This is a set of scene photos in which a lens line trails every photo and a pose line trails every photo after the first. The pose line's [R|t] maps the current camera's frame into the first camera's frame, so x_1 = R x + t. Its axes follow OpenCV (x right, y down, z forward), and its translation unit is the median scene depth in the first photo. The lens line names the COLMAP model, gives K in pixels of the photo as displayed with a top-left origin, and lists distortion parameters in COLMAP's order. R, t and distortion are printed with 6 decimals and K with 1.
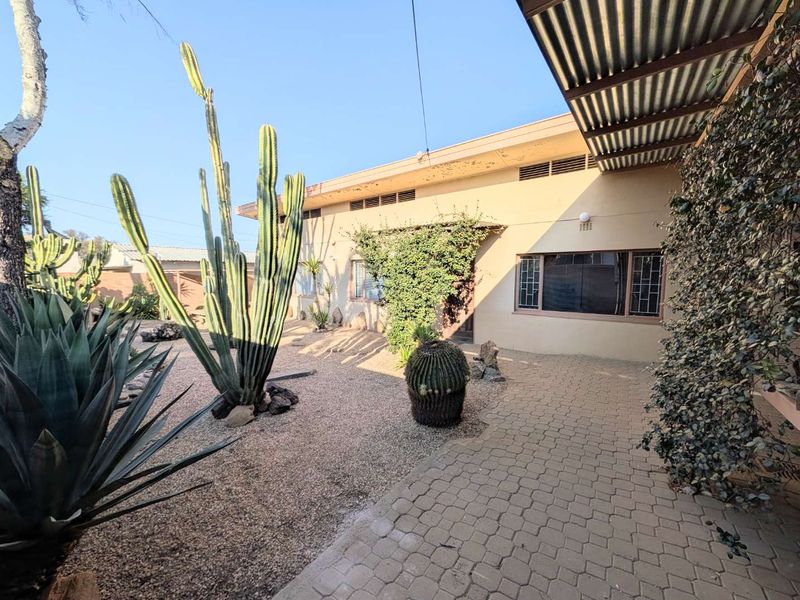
lens RADIAL K [[313.1, 0, 396.5], [0, 313.1, 301.2], [0, 0, 1]] dist [-0.002252, 0.000118]
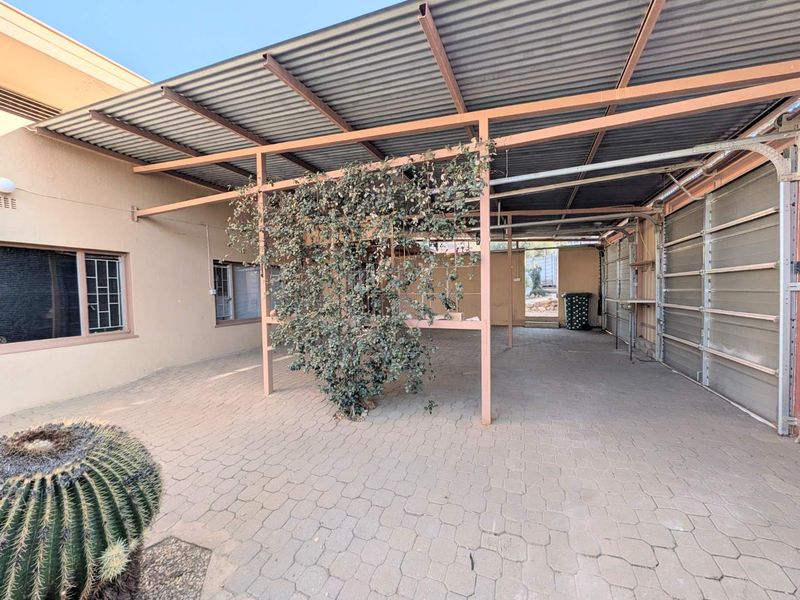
lens RADIAL K [[313.1, 0, 395.7], [0, 313.1, 302.9], [0, 0, 1]] dist [-0.002252, 0.000118]
pose [[-0.271188, -0.019158, 0.962336, -0.207248], [0.104429, 0.993314, 0.049203, 0.010844], [-0.956845, 0.113839, -0.267375, 0.487058]]
